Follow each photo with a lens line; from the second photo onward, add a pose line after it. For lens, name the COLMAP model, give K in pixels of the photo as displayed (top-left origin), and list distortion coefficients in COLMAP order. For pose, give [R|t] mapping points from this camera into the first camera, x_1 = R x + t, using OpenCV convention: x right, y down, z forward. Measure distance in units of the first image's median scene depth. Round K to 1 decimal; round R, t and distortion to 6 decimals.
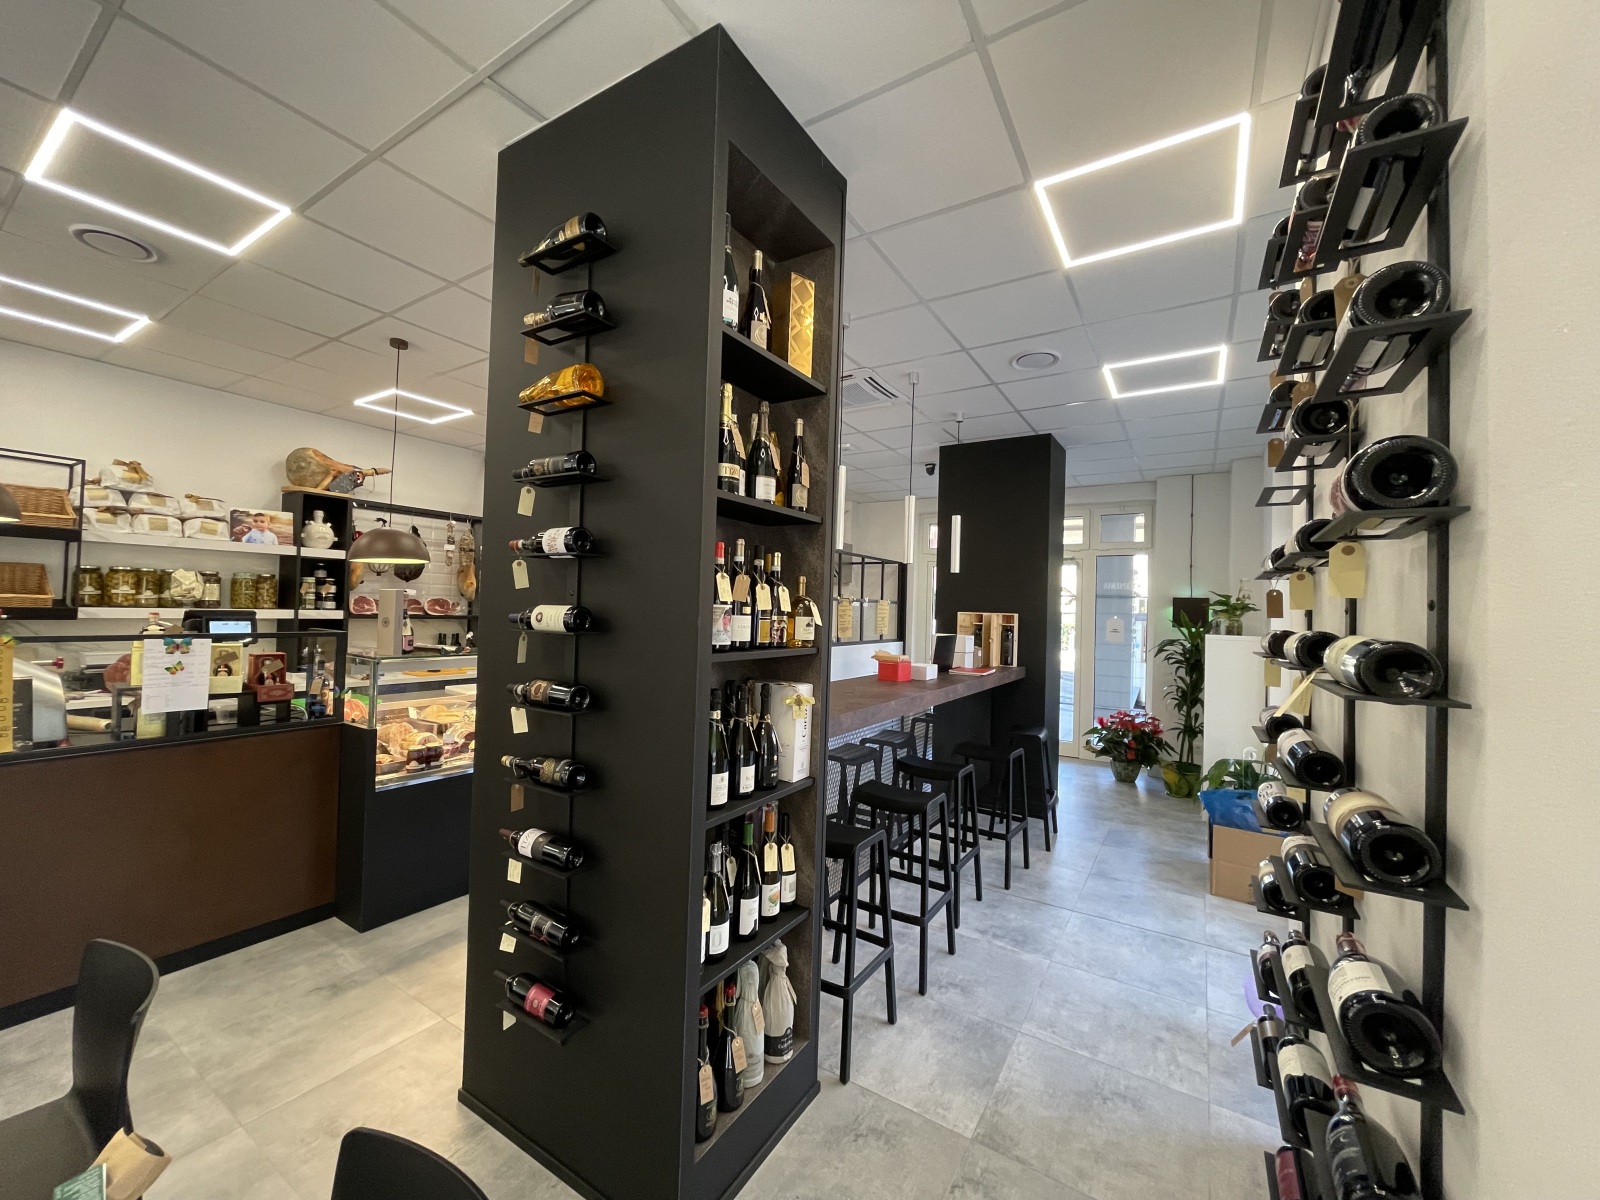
lens RADIAL K [[643.3, 0, 795.5], [0, 643.3, 601.1], [0, 0, 1]] dist [0.001464, -0.000993]
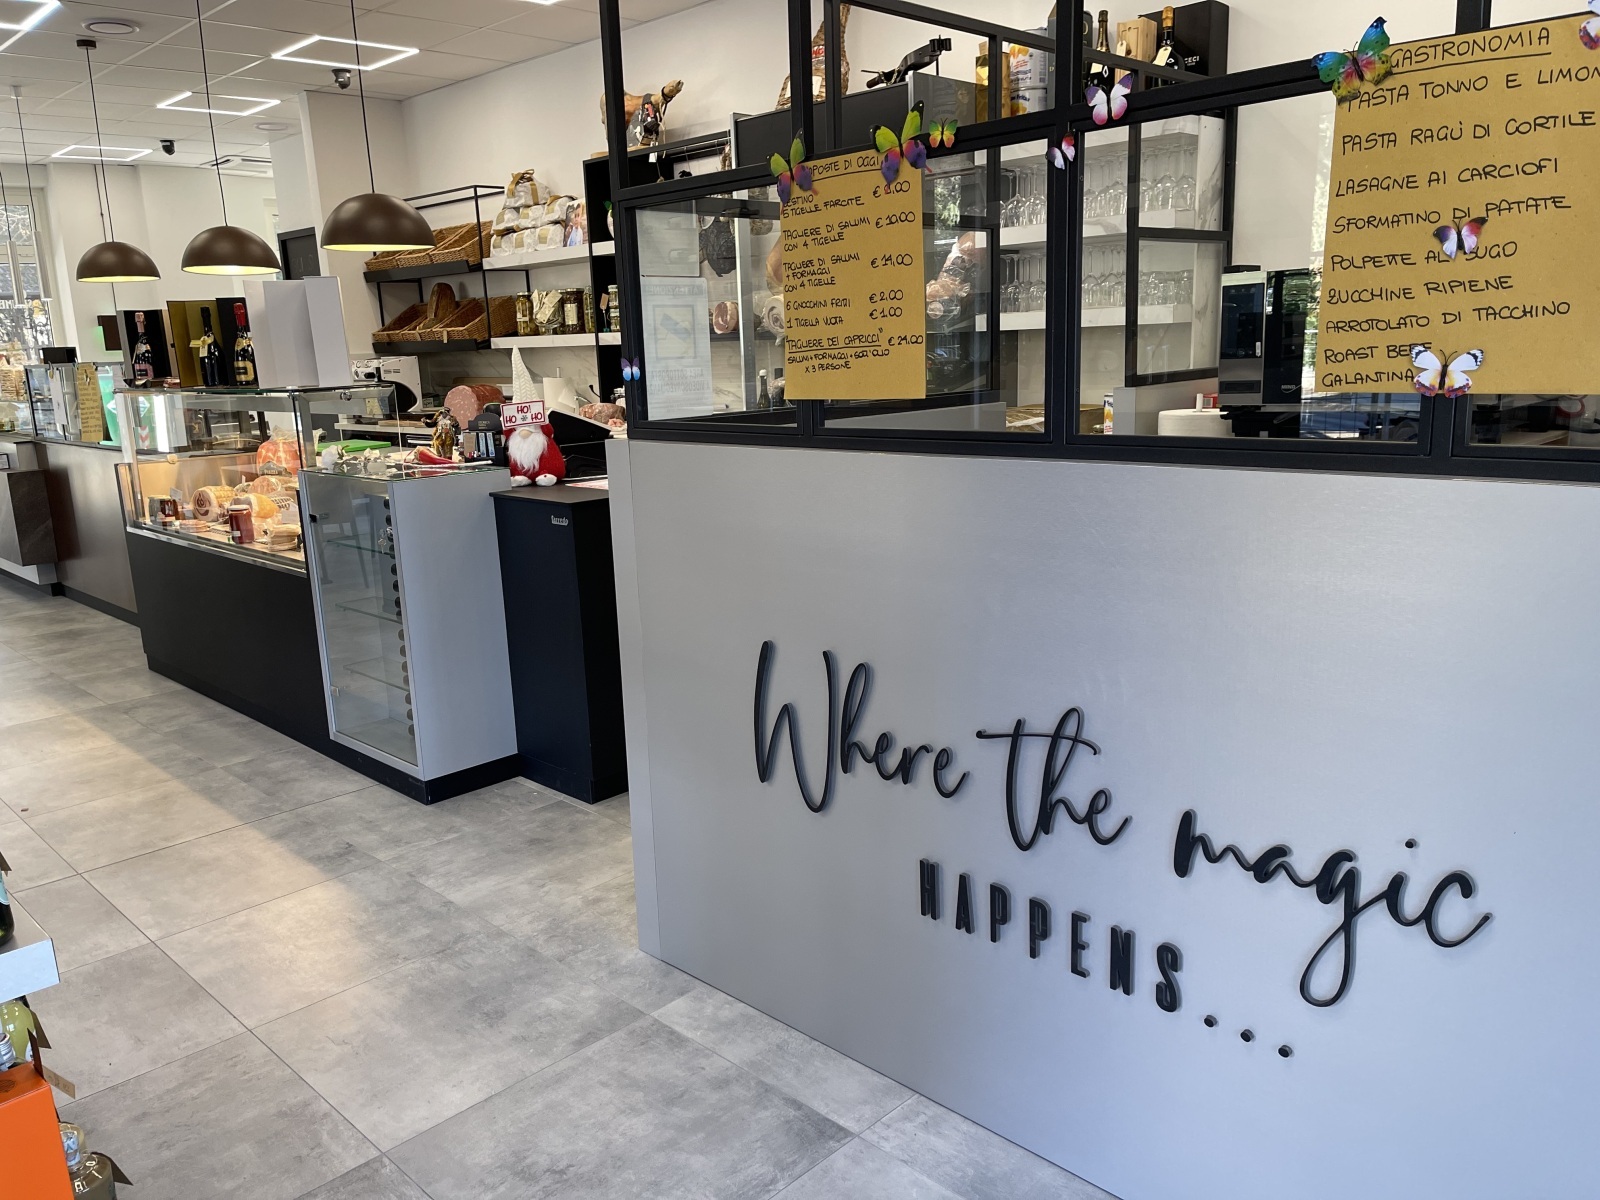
lens RADIAL K [[1224.1, 0, 804.0], [0, 1224.1, 597.4], [0, 0, 1]] dist [0.004560, 0.003142]
pose [[-0.210363, 0.184716, -0.960014, 0.604272], [0.042511, 0.982787, 0.179782, 0.073423], [0.976699, -0.002991, -0.214595, 1.587955]]
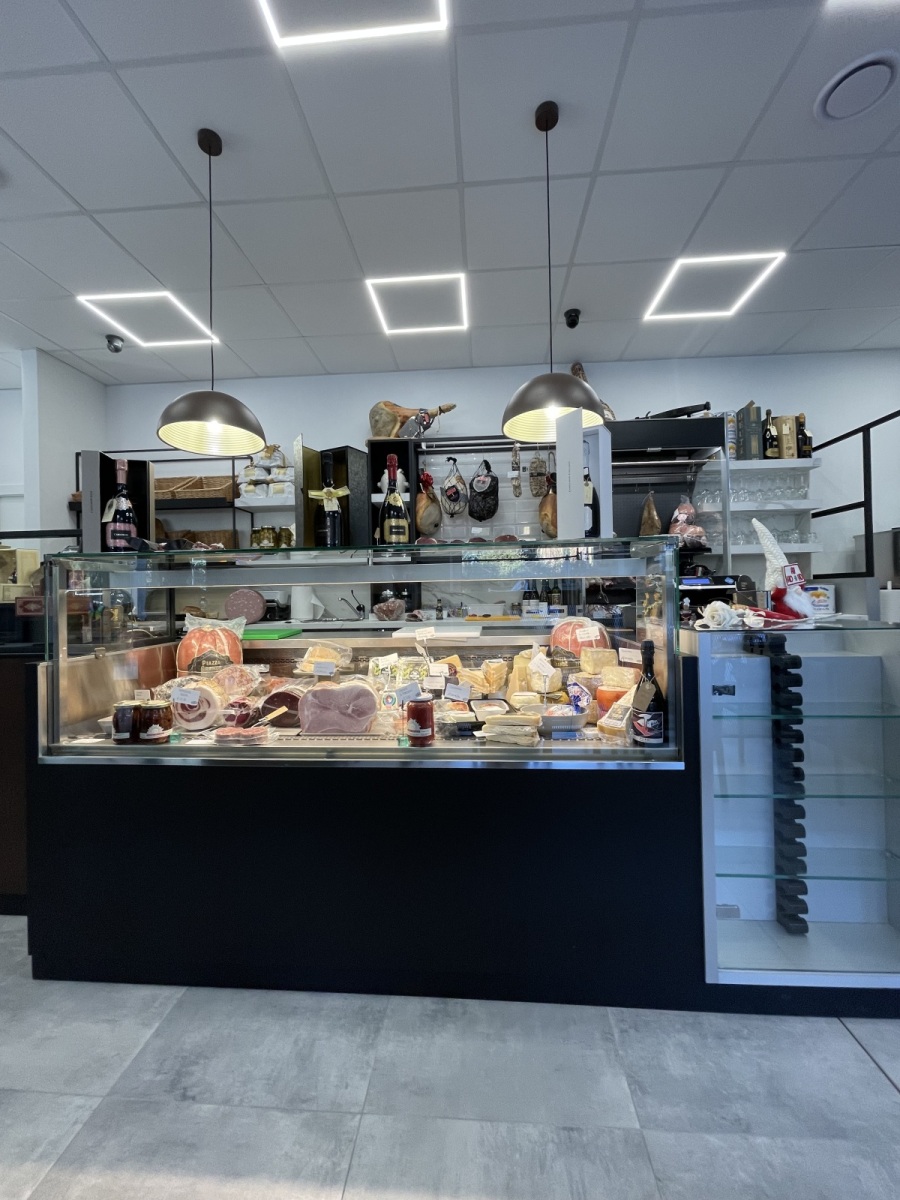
lens RADIAL K [[482.5, 0, 451.7], [0, 482.5, 592.4], [0, 0, 1]] dist [0.001464, -0.000993]
pose [[0.477499, -0.038580, -0.877785, -0.020396], [0.041968, 0.998897, -0.021073, 0.102981], [0.877629, -0.026776, 0.478591, 0.761350]]
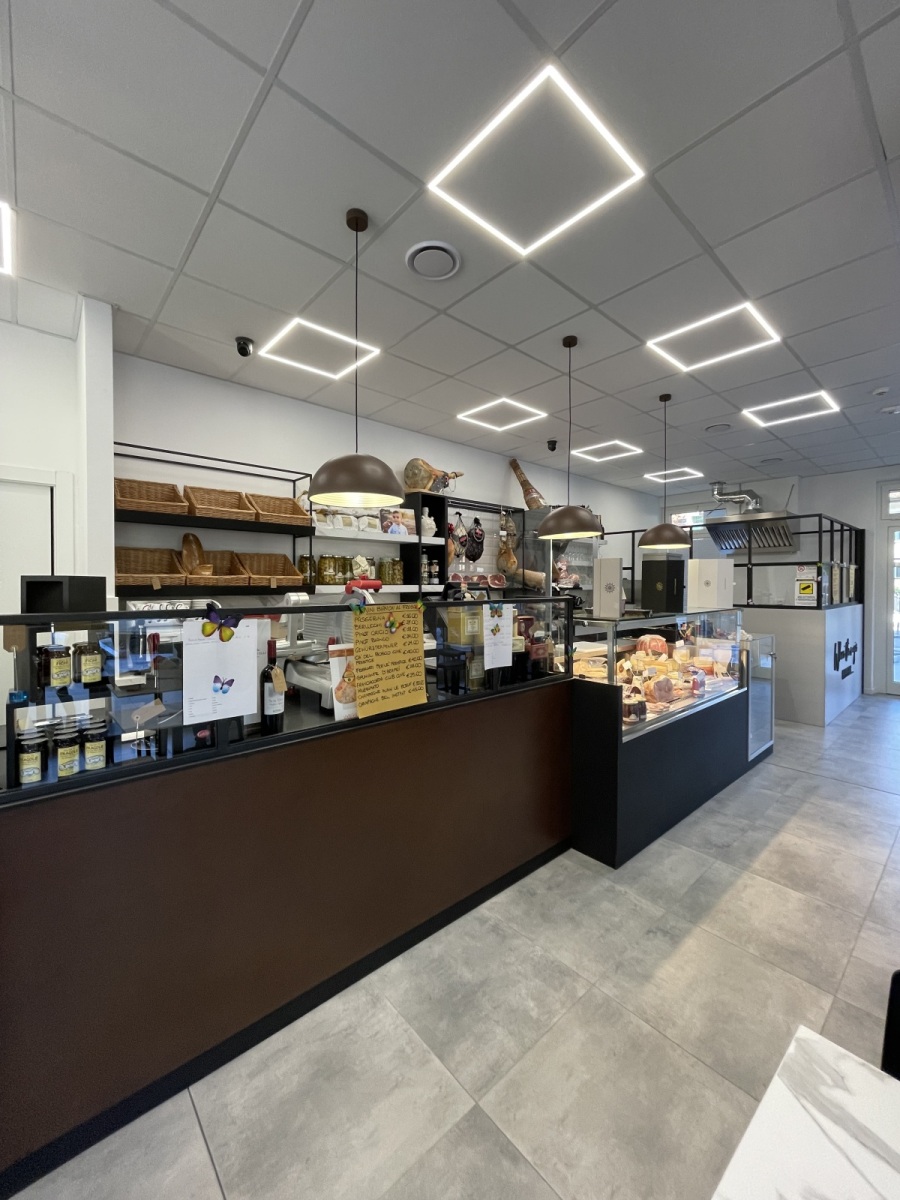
lens RADIAL K [[482.5, 0, 453.6], [0, 482.5, 593.3], [0, 0, 1]] dist [0.001464, -0.000993]
pose [[0.963204, -0.023707, -0.267722, -0.470154], [0.030751, 0.999282, 0.022148, 0.010947], [0.267005, -0.029566, 0.963242, 0.094778]]
